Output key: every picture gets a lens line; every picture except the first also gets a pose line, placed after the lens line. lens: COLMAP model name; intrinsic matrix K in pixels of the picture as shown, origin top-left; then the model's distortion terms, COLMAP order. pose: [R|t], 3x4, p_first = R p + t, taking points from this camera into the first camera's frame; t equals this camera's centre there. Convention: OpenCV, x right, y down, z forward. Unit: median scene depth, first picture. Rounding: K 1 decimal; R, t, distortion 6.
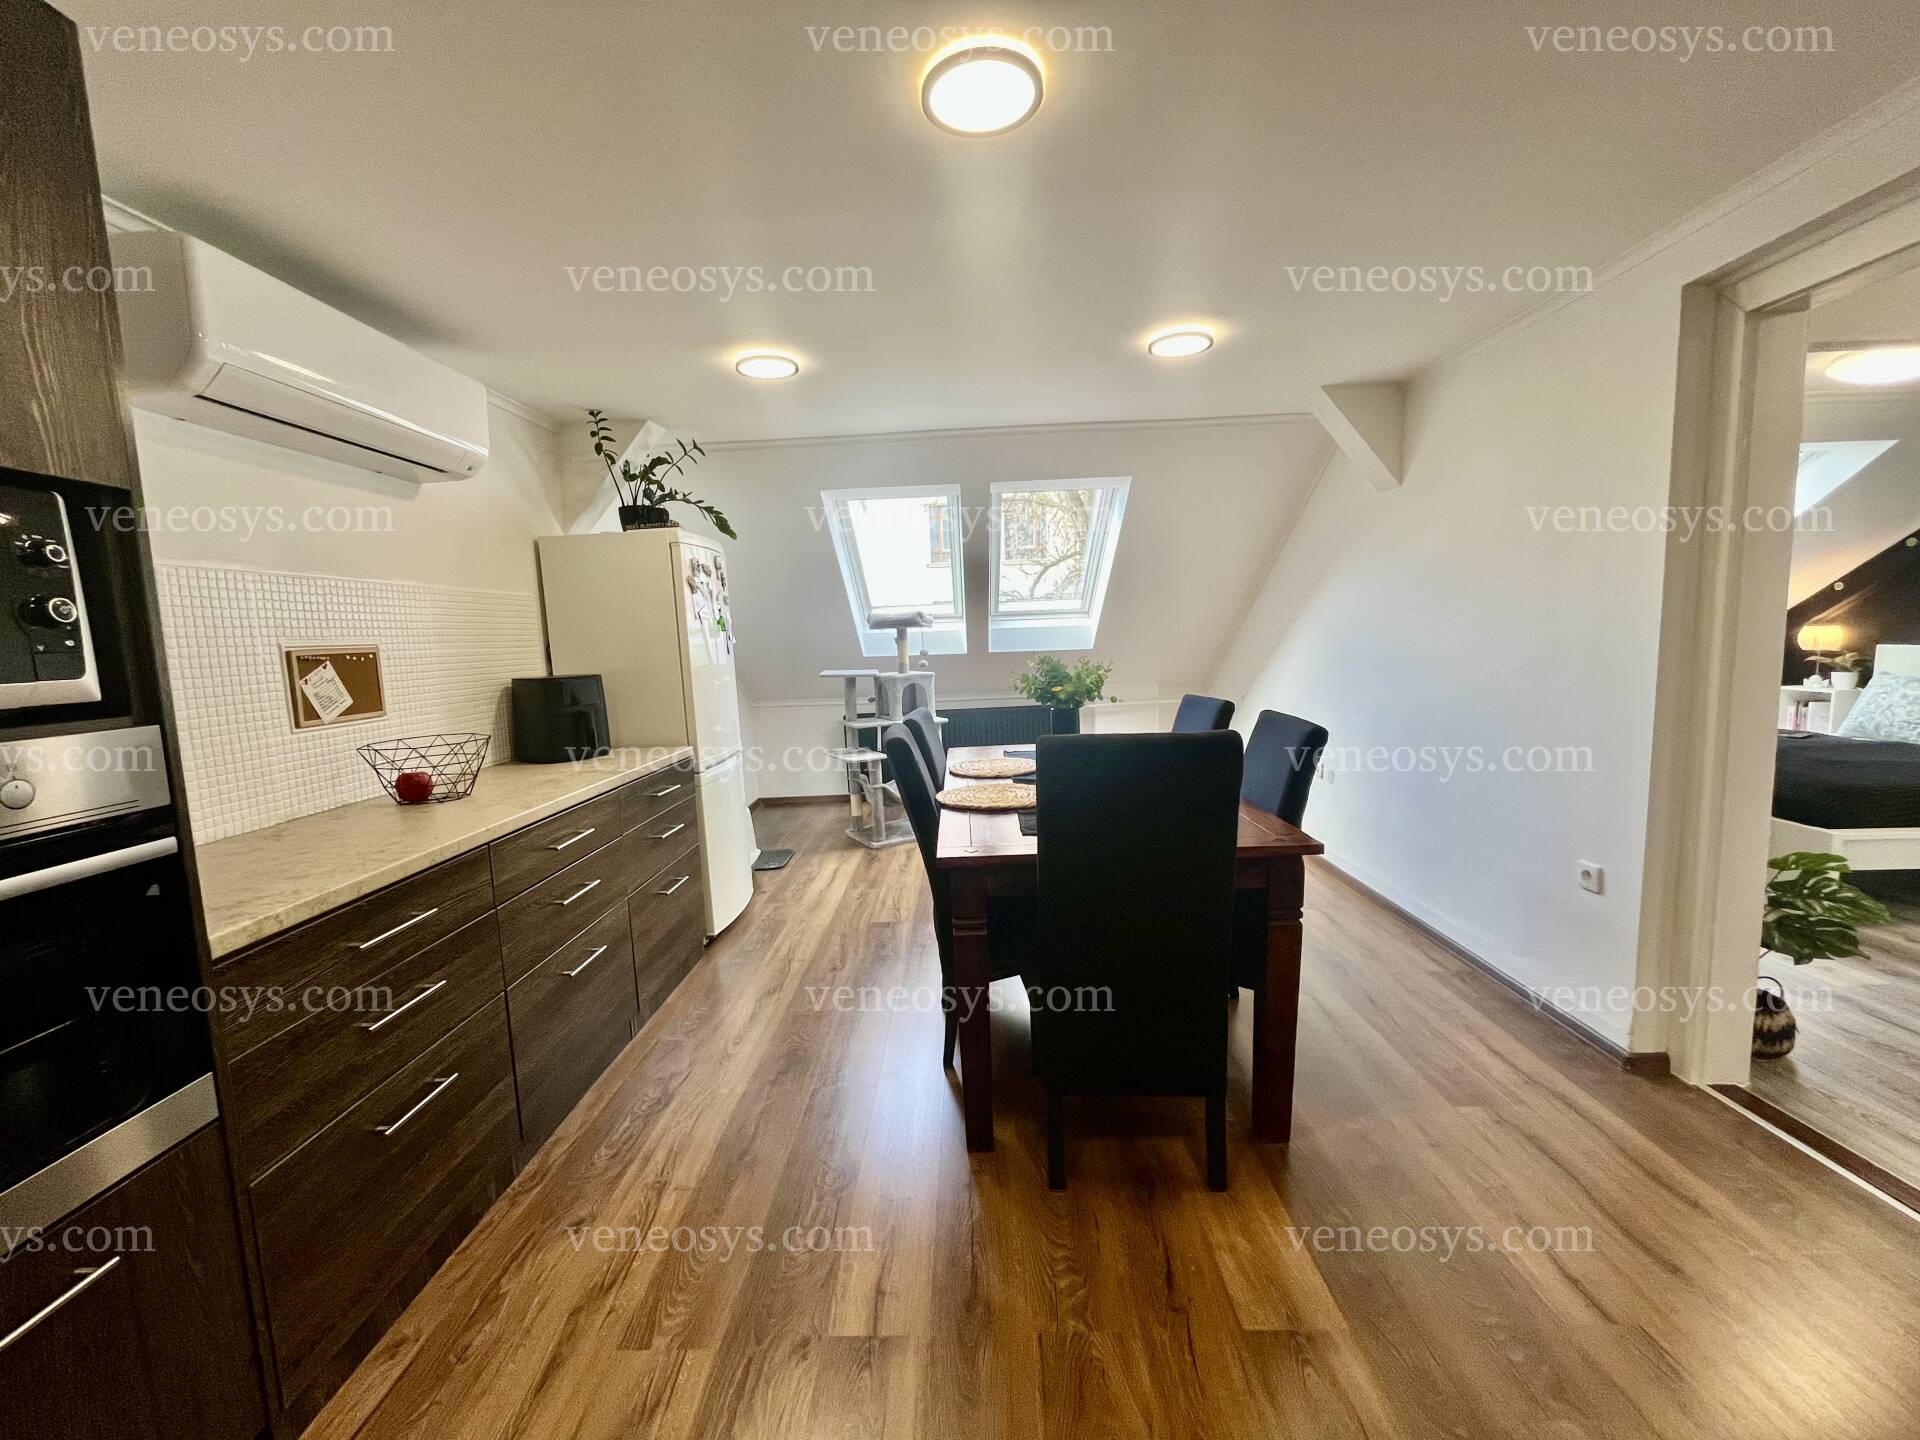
lens RADIAL K [[775.1, 0, 958.6], [0, 775.1, 721.6], [0, 0, 1]] dist [-0.001044, 0.000288]
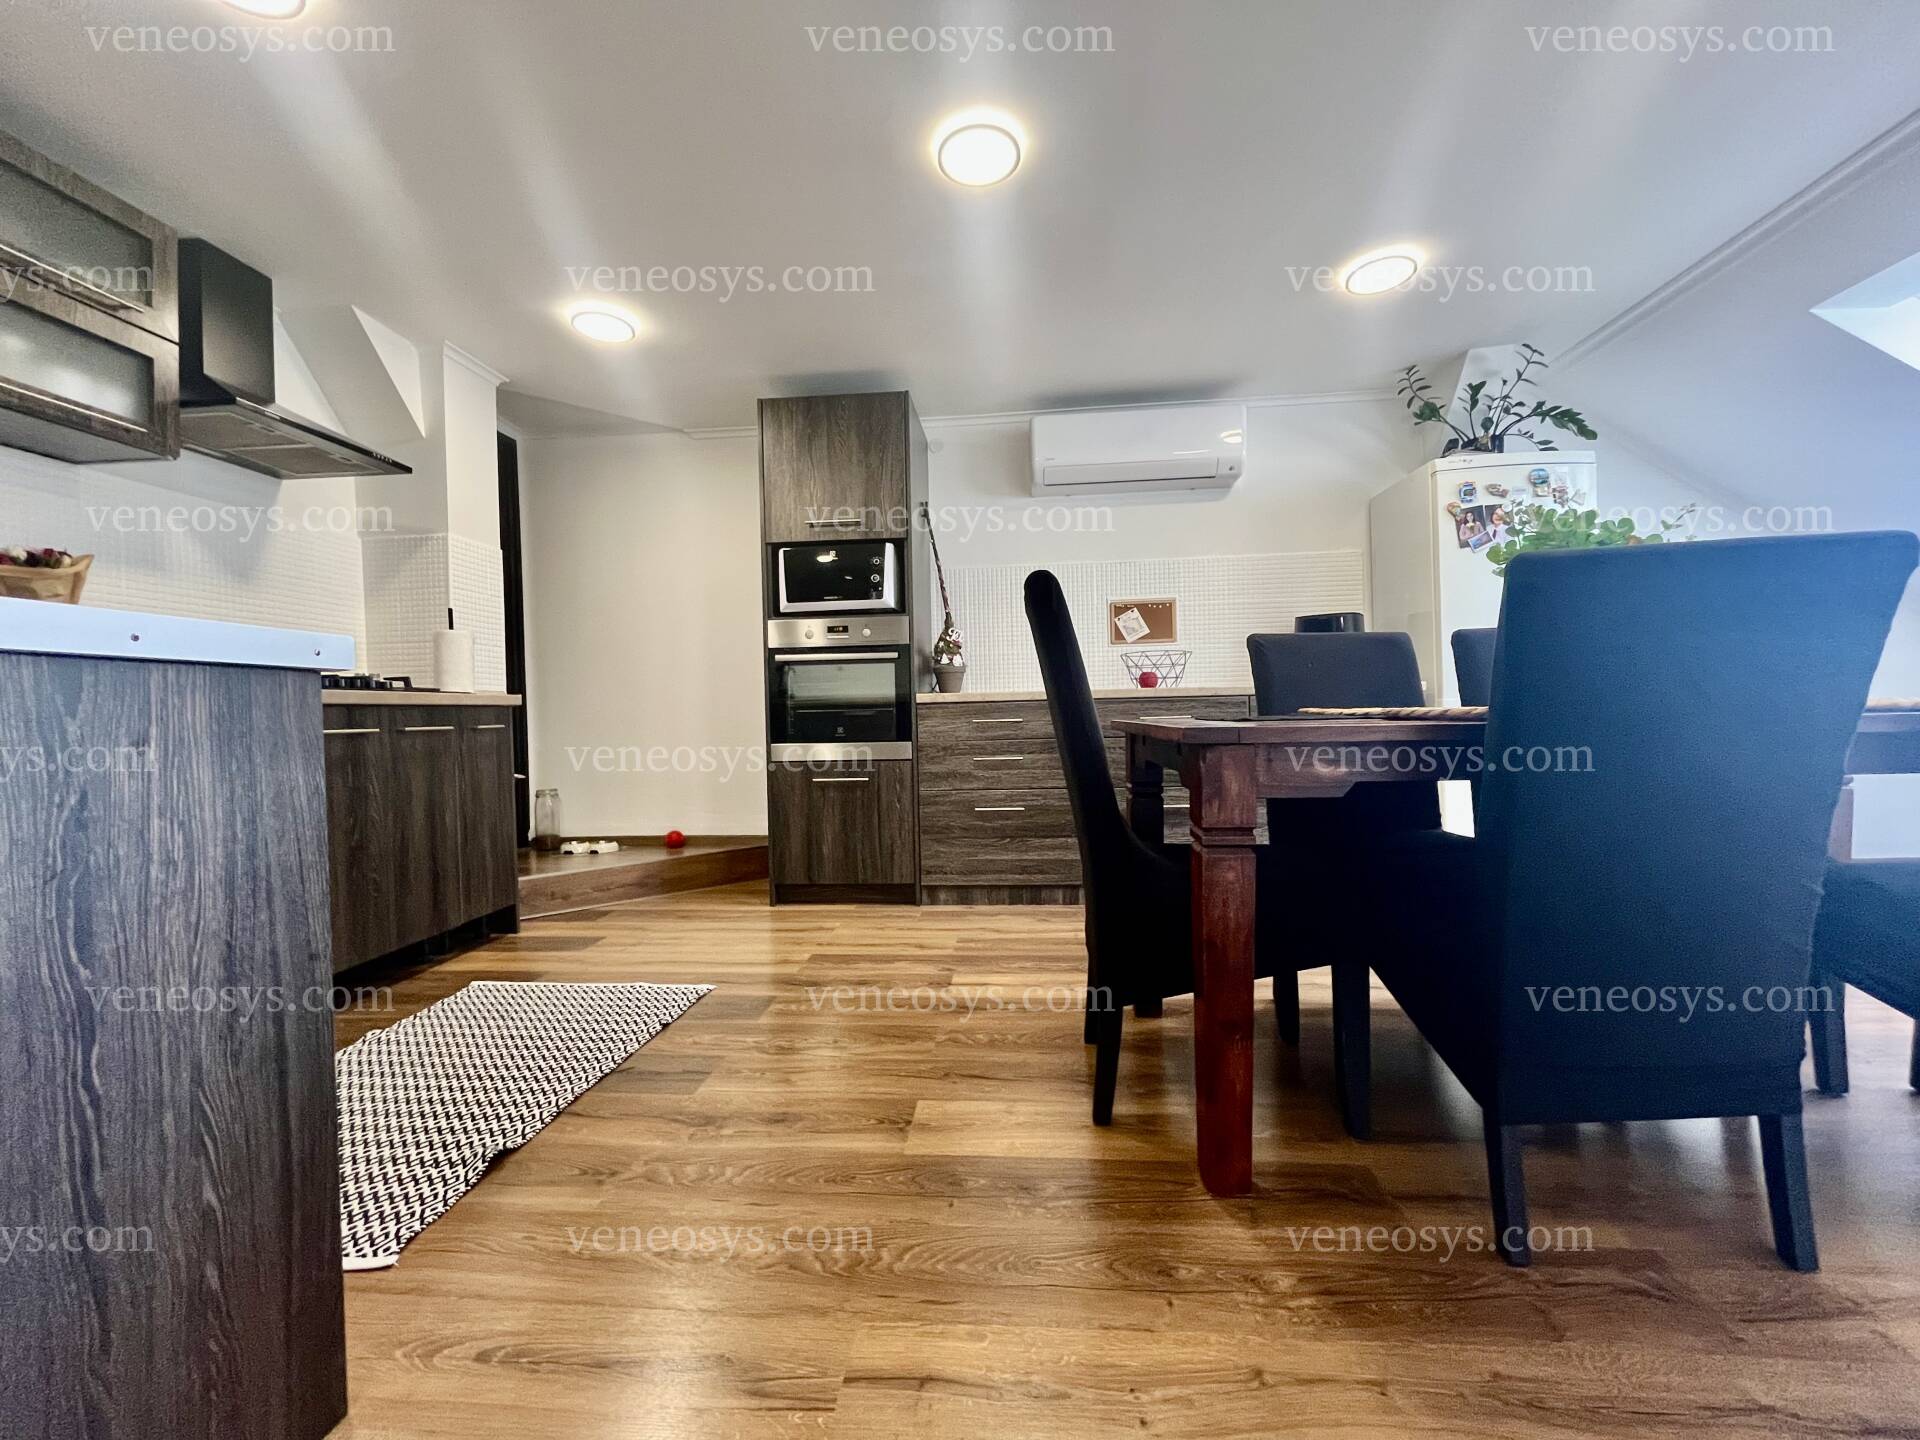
lens RADIAL K [[775.1, 0, 962.6], [0, 775.1, 717.7], [0, 0, 1]] dist [-0.001044, 0.000288]
pose [[-0.058609, 0.042536, -0.997374, 0.964376], [-0.084149, 0.995326, 0.047393, 0.118441], [0.994728, 0.086705, -0.054756, 0.714639]]
